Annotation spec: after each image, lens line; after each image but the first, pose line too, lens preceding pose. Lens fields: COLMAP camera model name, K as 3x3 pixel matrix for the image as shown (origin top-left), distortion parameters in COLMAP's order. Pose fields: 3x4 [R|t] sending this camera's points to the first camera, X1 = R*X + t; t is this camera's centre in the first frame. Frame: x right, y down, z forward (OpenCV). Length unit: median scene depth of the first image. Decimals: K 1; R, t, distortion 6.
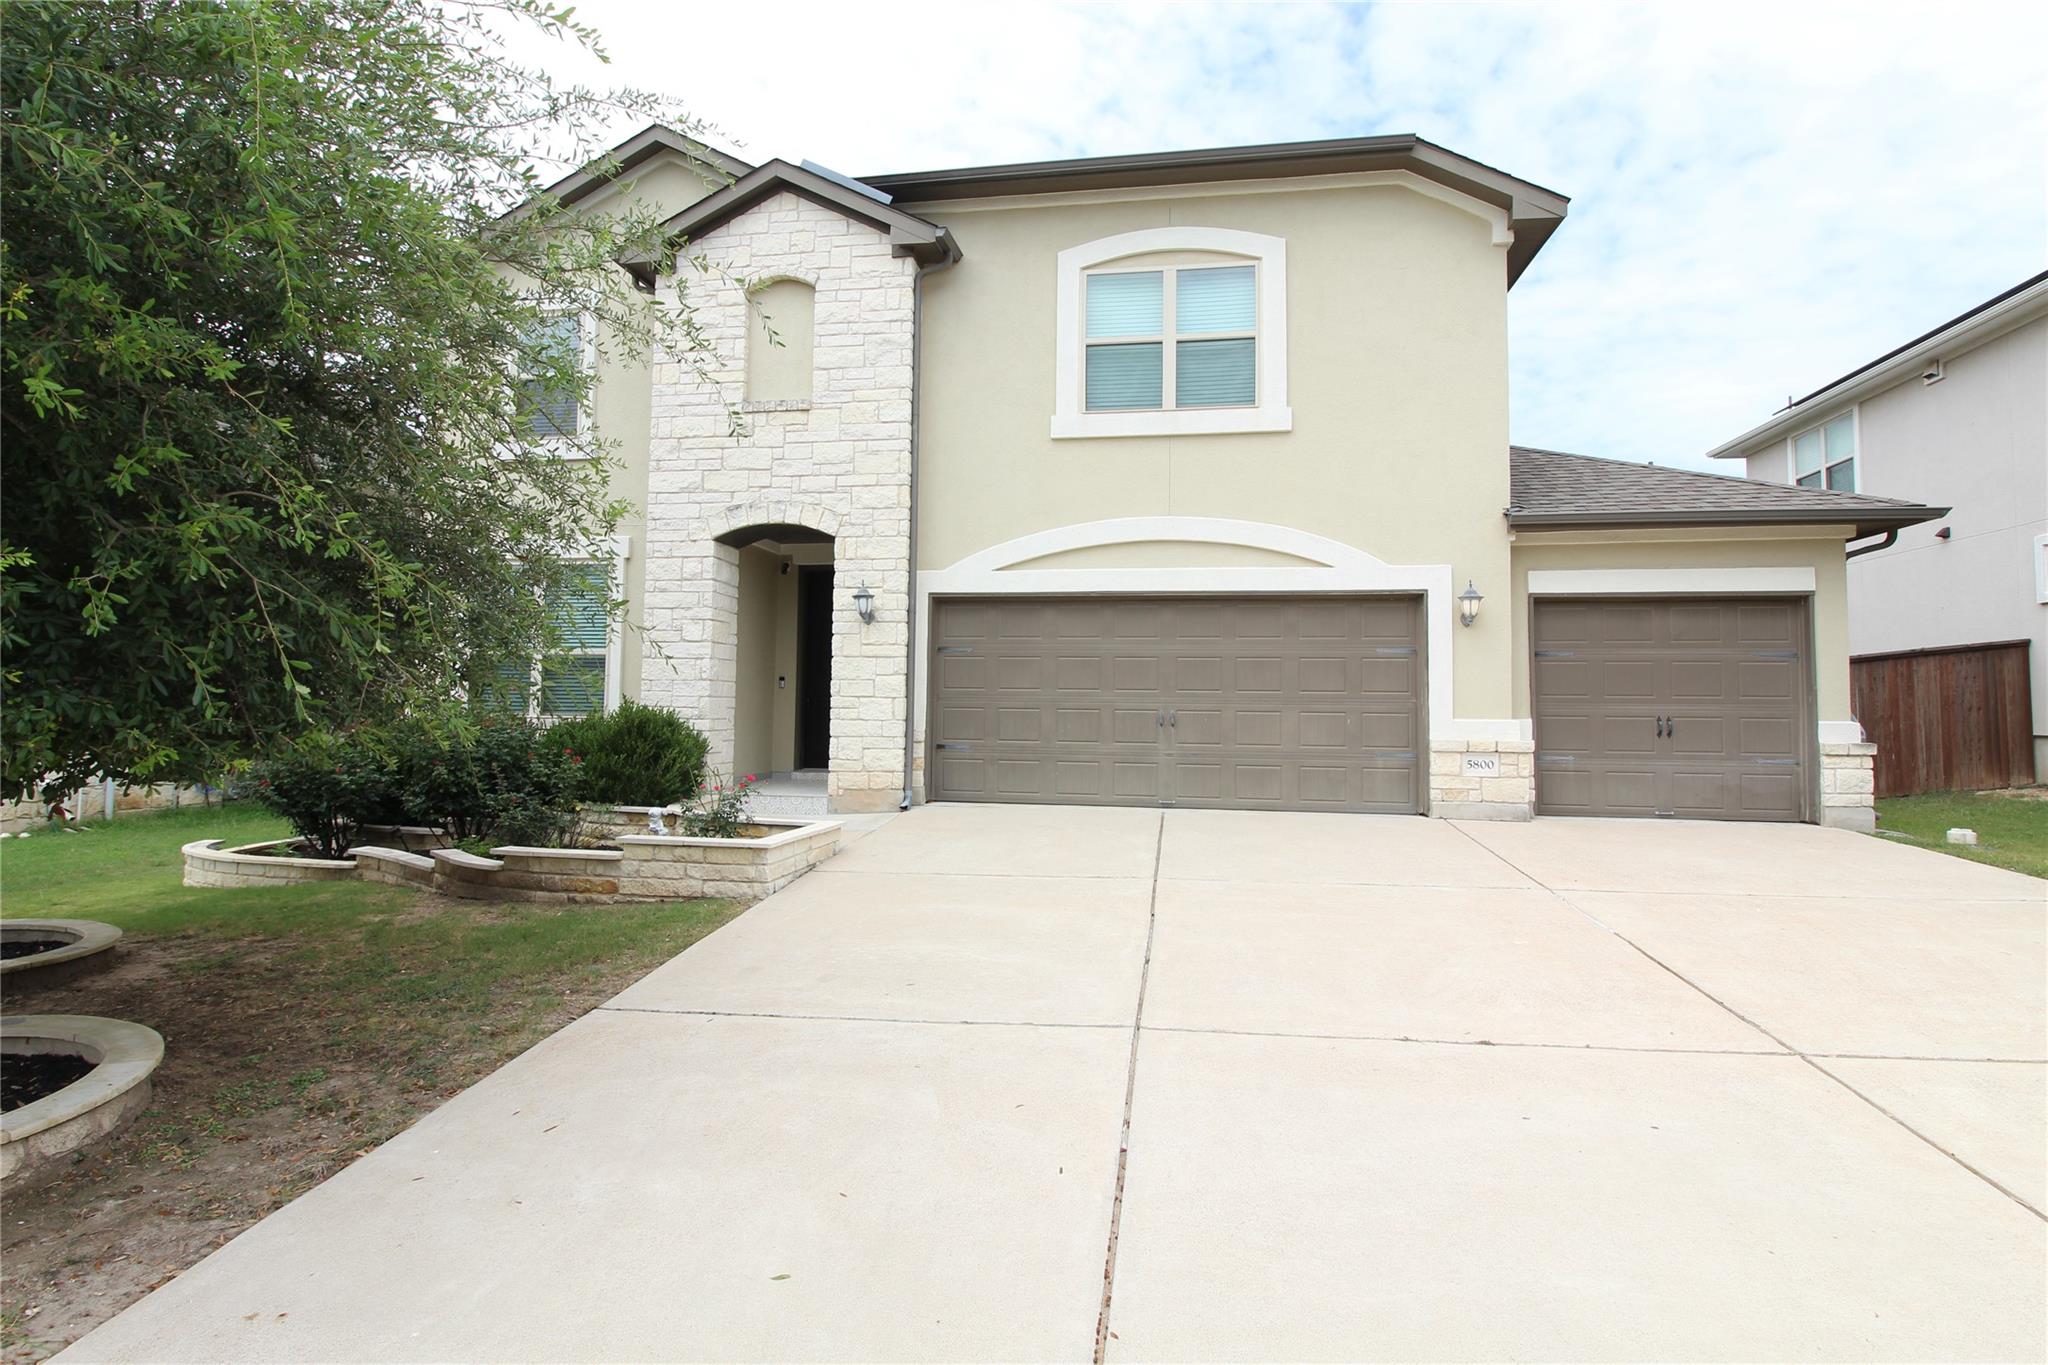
lens RADIAL K [[1018.9, 0, 1024.2], [0, 1018.9, 657.4], [0, 0, 1]] dist [0.000145, -0.000380]
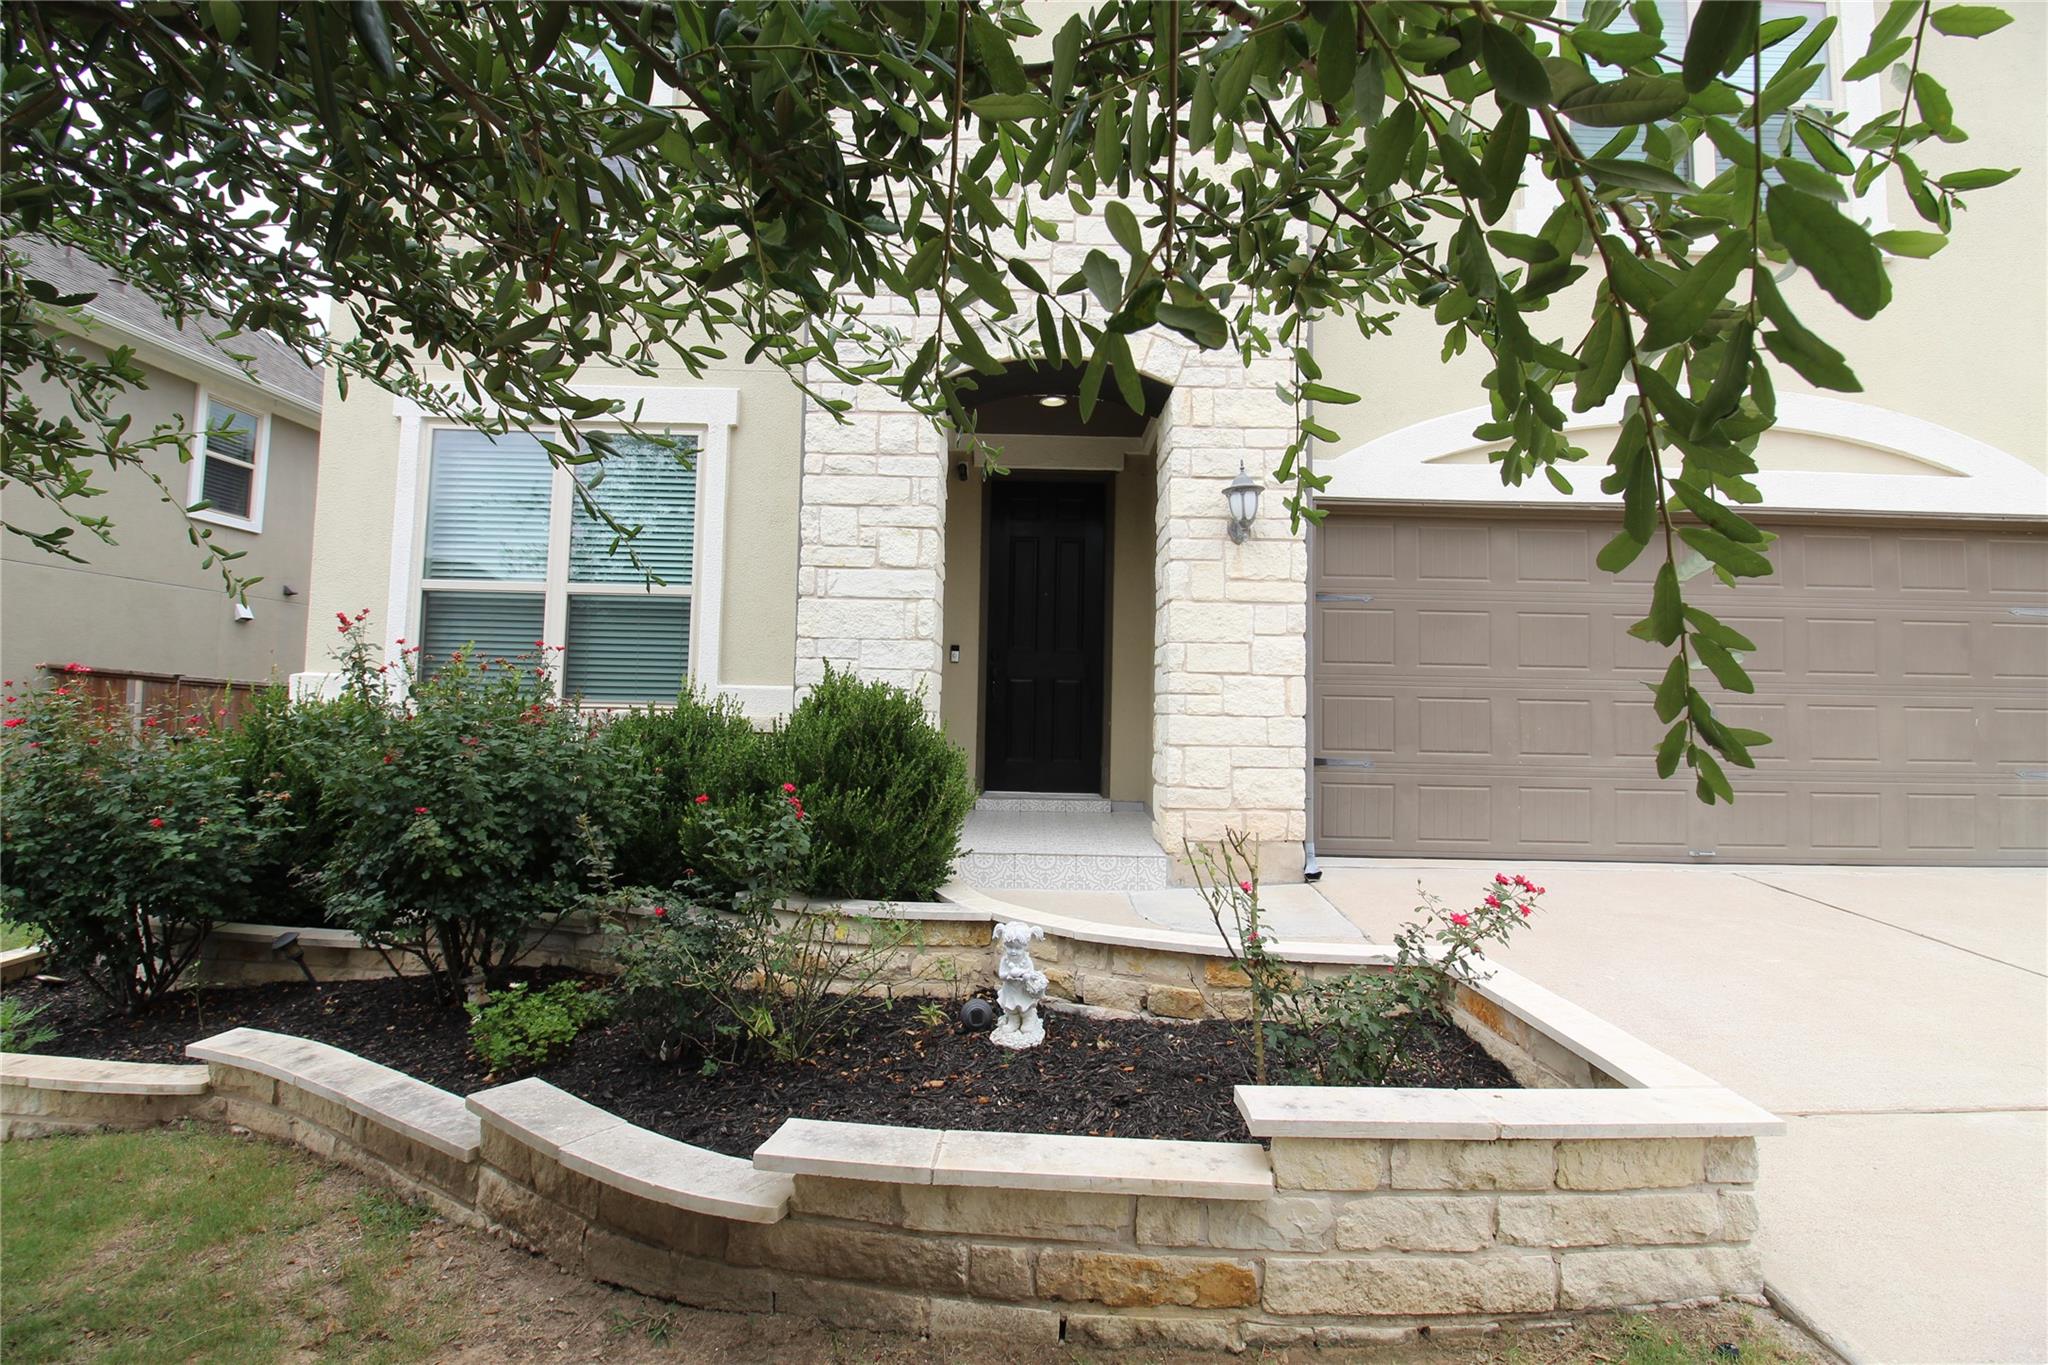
lens RADIAL K [[945.3, 0, 1028.8], [0, 945.3, 652.9], [0, 0, 1]] dist [0.000073, -0.012069]
pose [[0.986138, 0.017769, 0.164975, -0.359693], [-0.016900, 0.999835, -0.006665, 0.033439], [-0.165066, 0.003784, 0.986275, 0.525104]]
